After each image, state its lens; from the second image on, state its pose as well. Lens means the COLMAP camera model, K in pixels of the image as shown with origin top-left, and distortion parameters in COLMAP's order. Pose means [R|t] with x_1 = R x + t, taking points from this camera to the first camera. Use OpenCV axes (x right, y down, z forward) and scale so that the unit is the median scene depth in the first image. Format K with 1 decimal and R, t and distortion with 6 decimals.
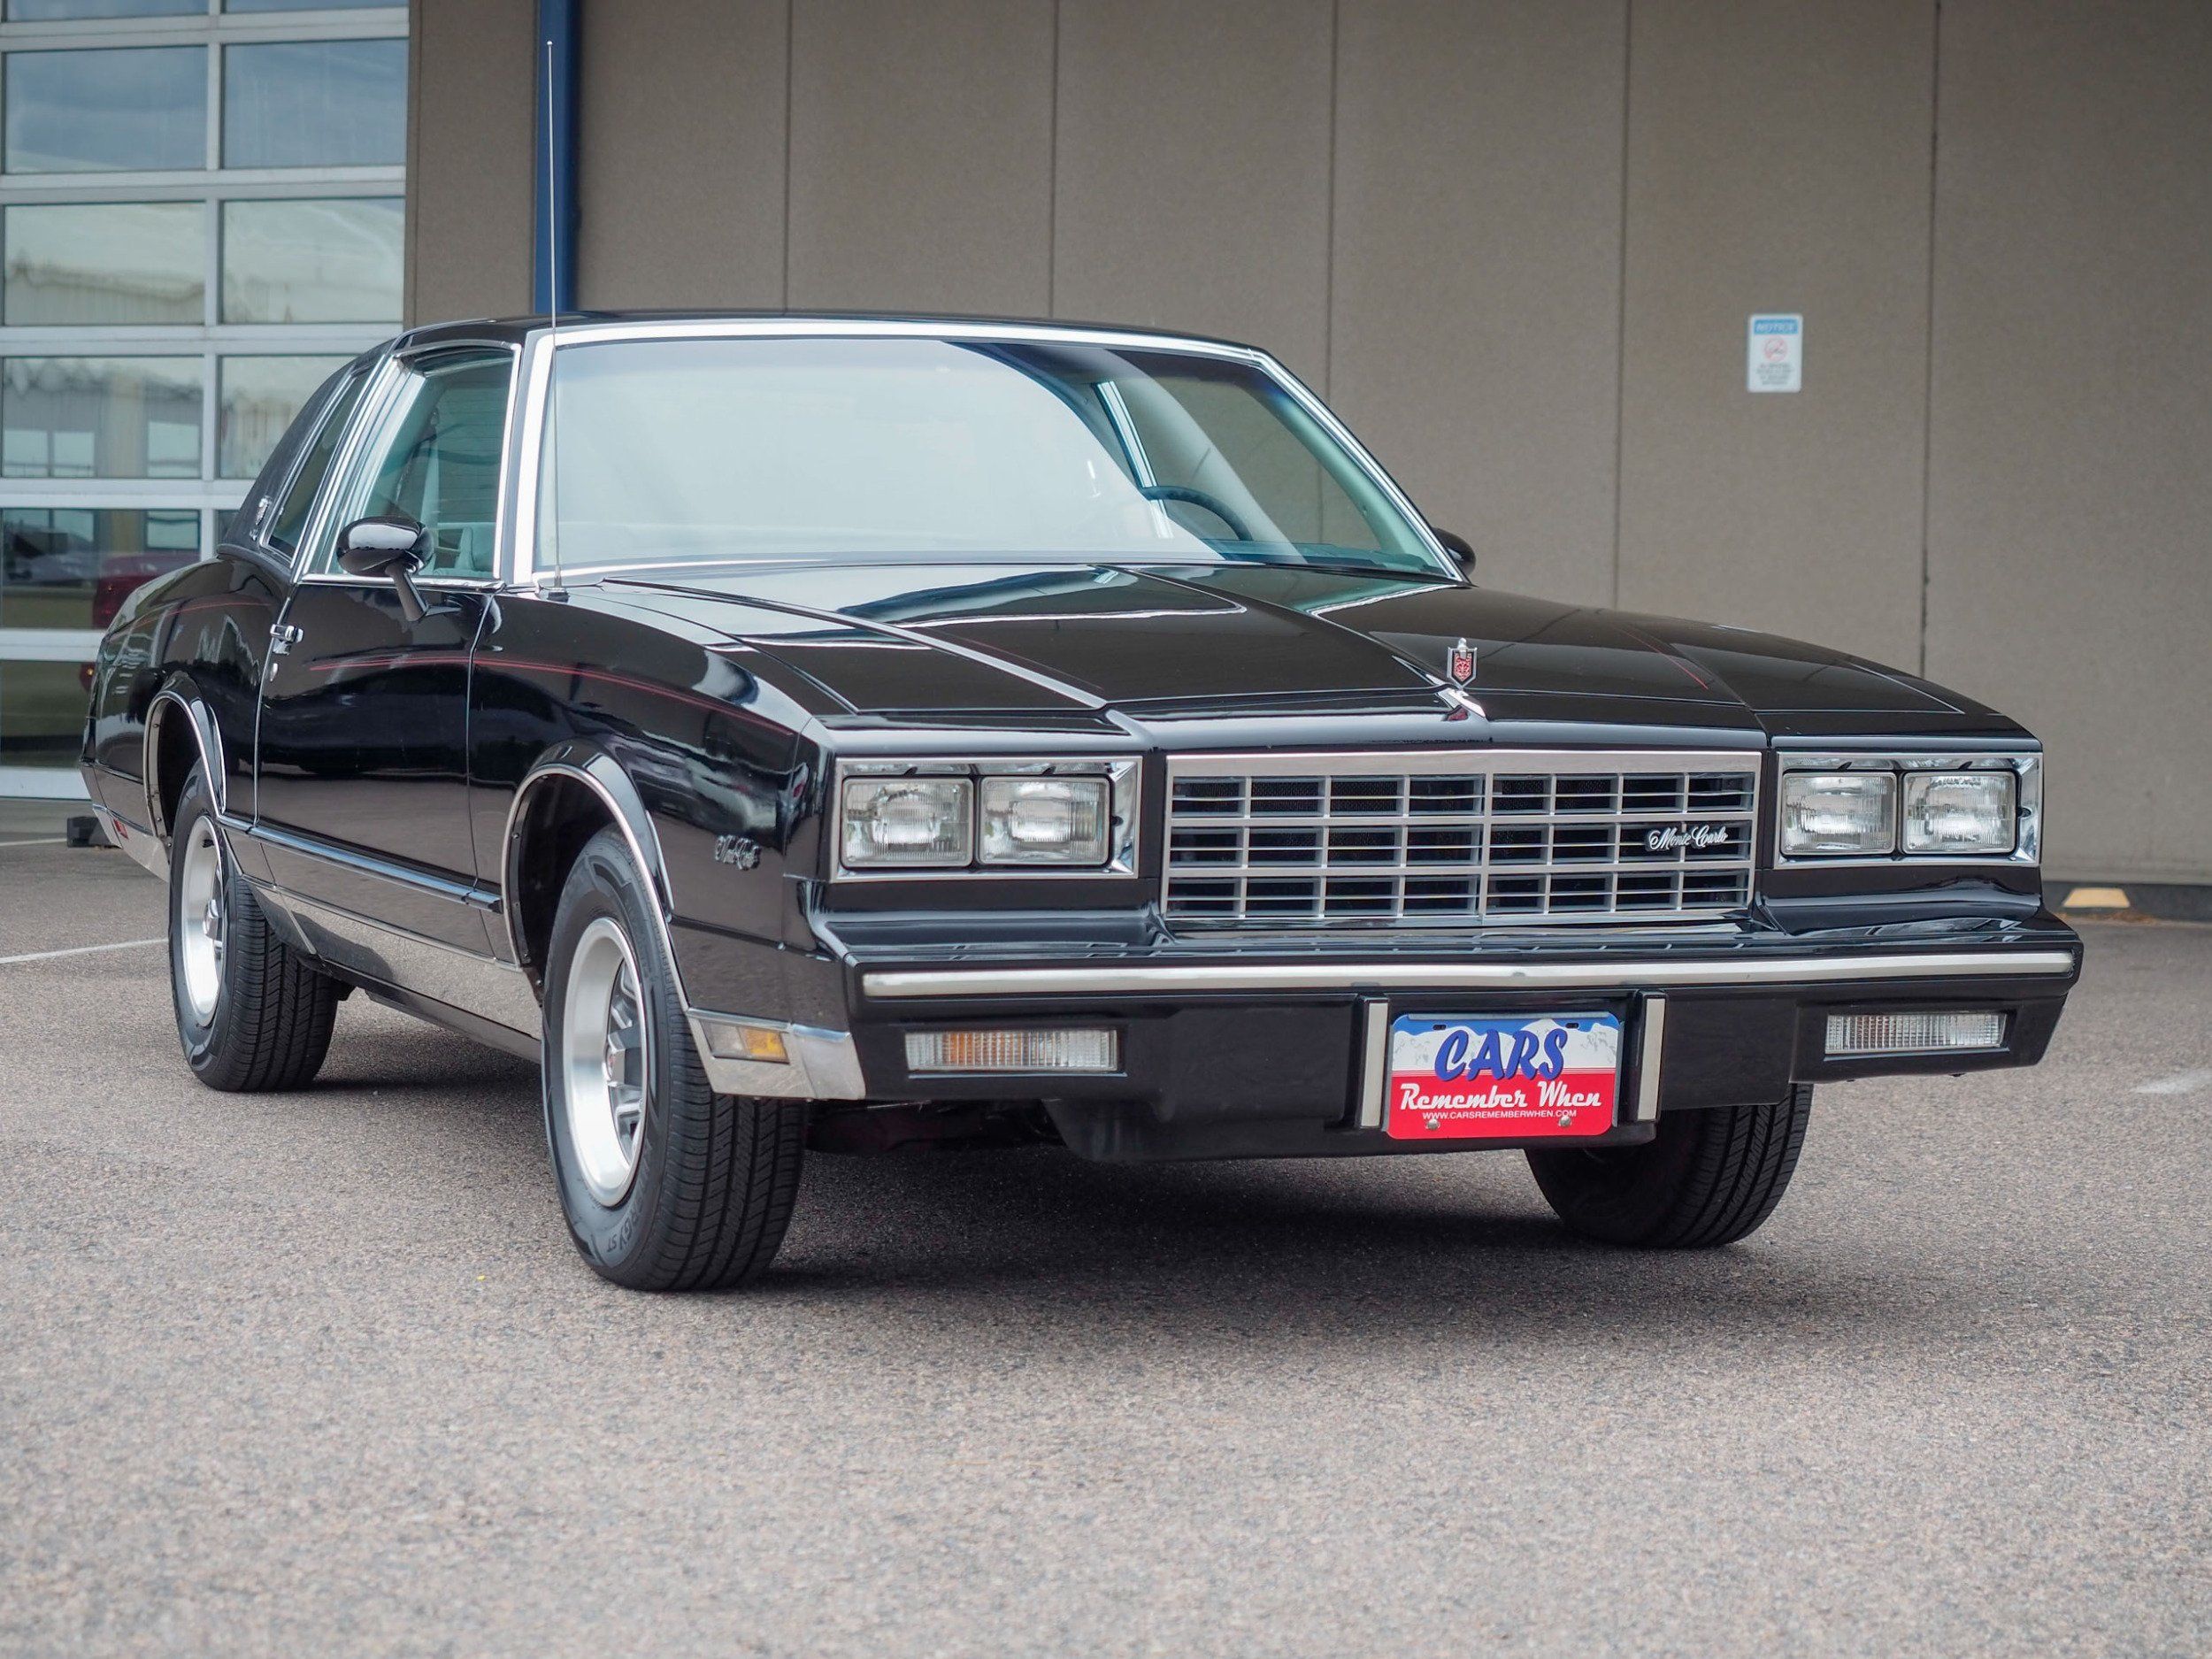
lens RADIAL K [[3841.9, 0, 1014.2], [0, 3841.9, 830.6], [0, 0, 1]] dist [0.011930, -0.014994]
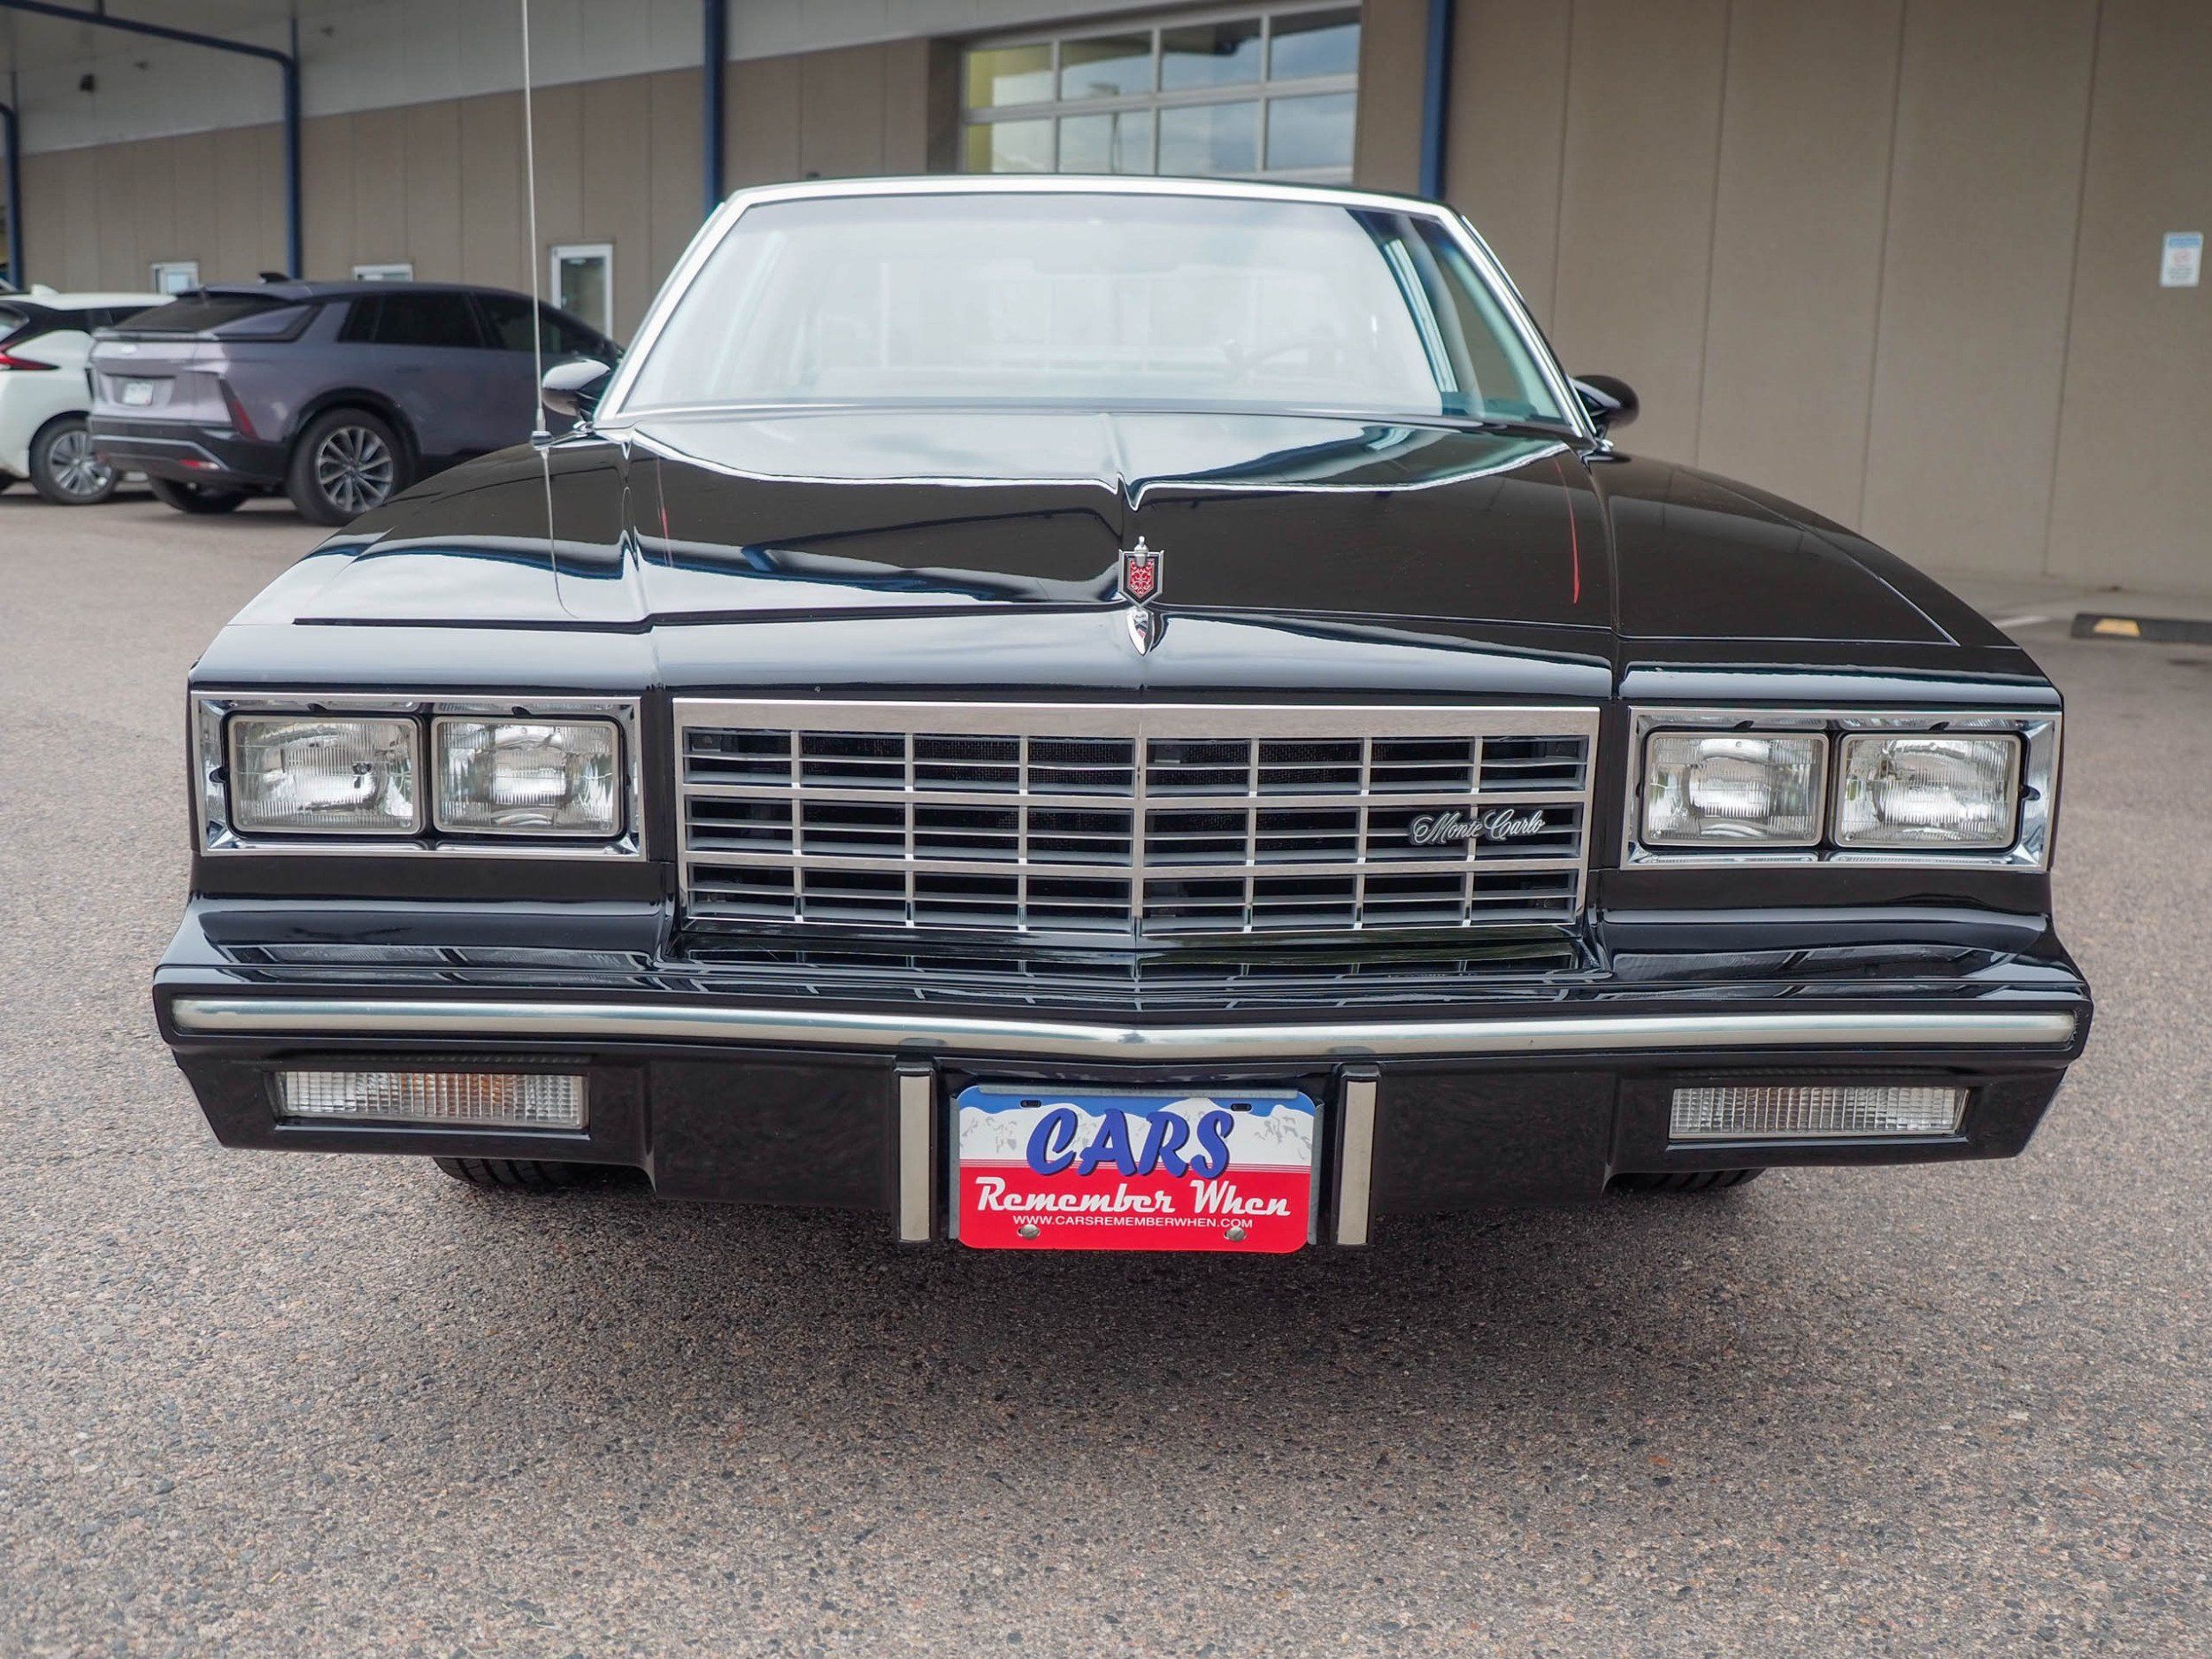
lens RADIAL K [[2095.7, 0, 1095.6], [0, 2095.7, 800.9], [0, 0, 1]] dist [-0.016979, -0.010305]
pose [[0.959611, 0.058790, -0.275119, 0.220166], [-0.024514, 0.991676, 0.126405, -0.050916], [0.280260, -0.114556, 0.953064, 0.638179]]
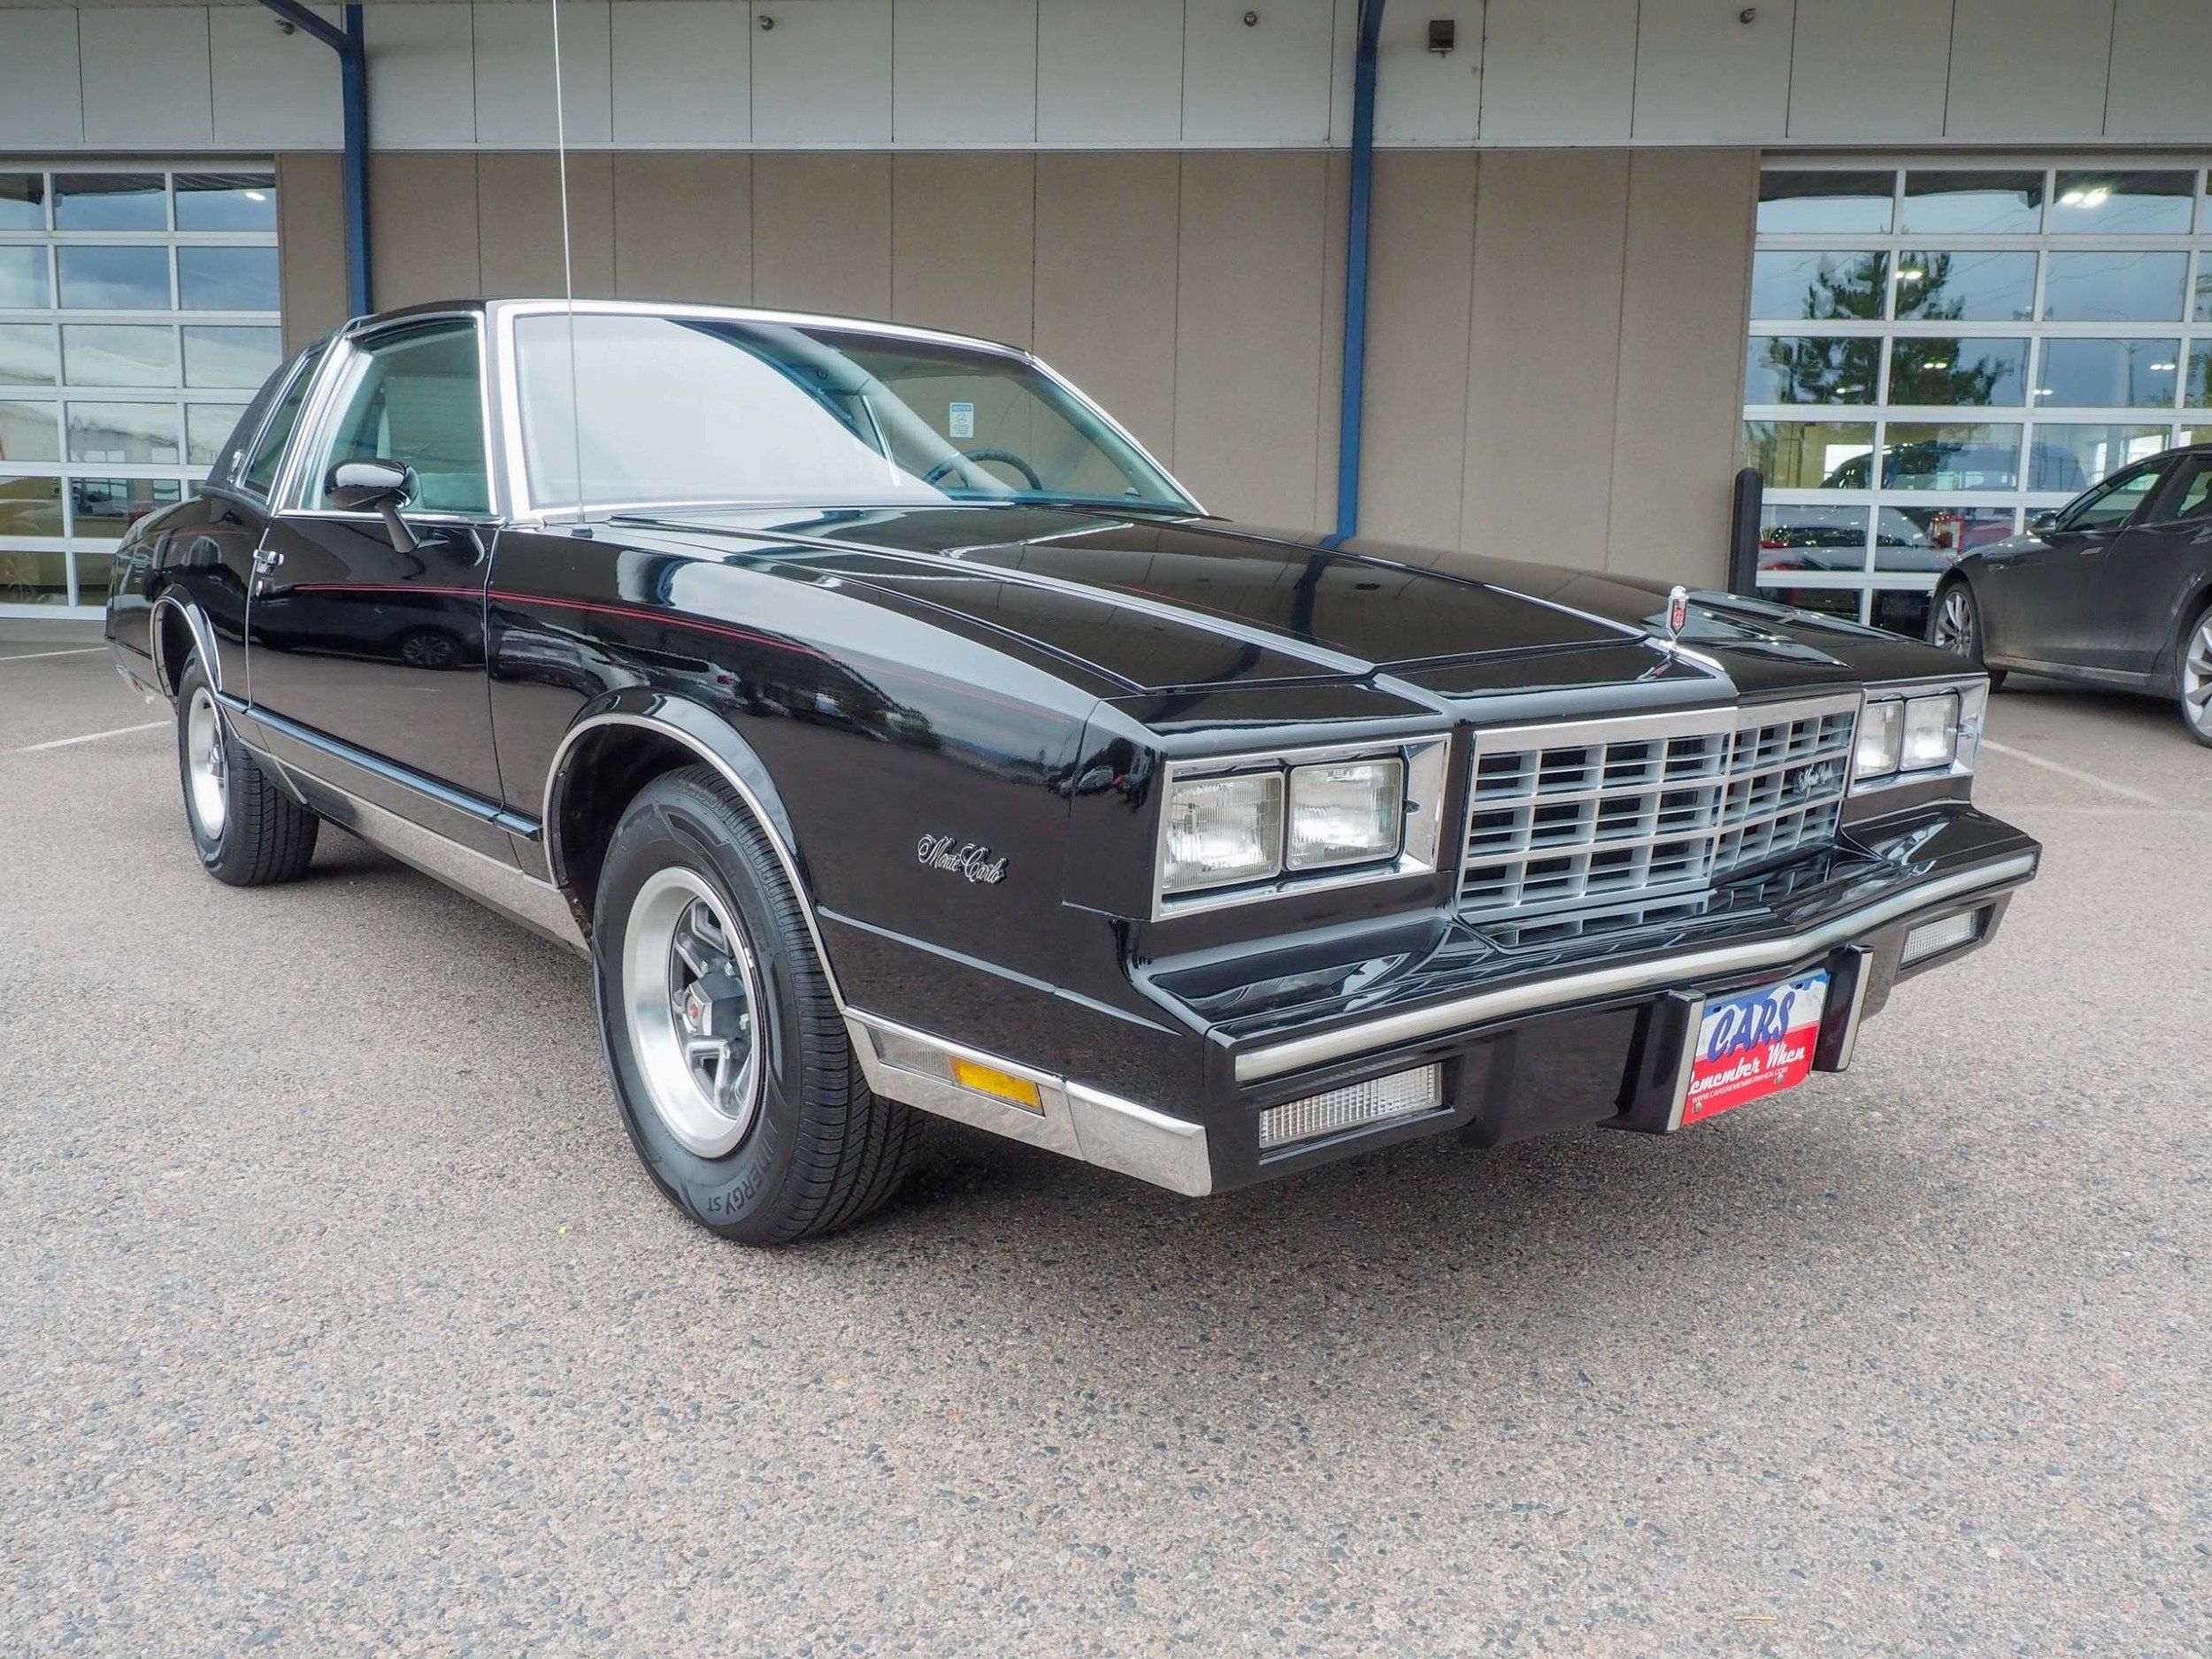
lens RADIAL K [[1601.8, 0, 1105.1], [0, 1601.8, 808.0], [0, 0, 1]] dist [-0.005913, -0.003857]
pose [[0.941769, -0.050677, 0.332421, -0.155025], [0.013728, 0.993549, 0.112574, -0.042937], [-0.335982, -0.101455, 0.936388, 0.680211]]
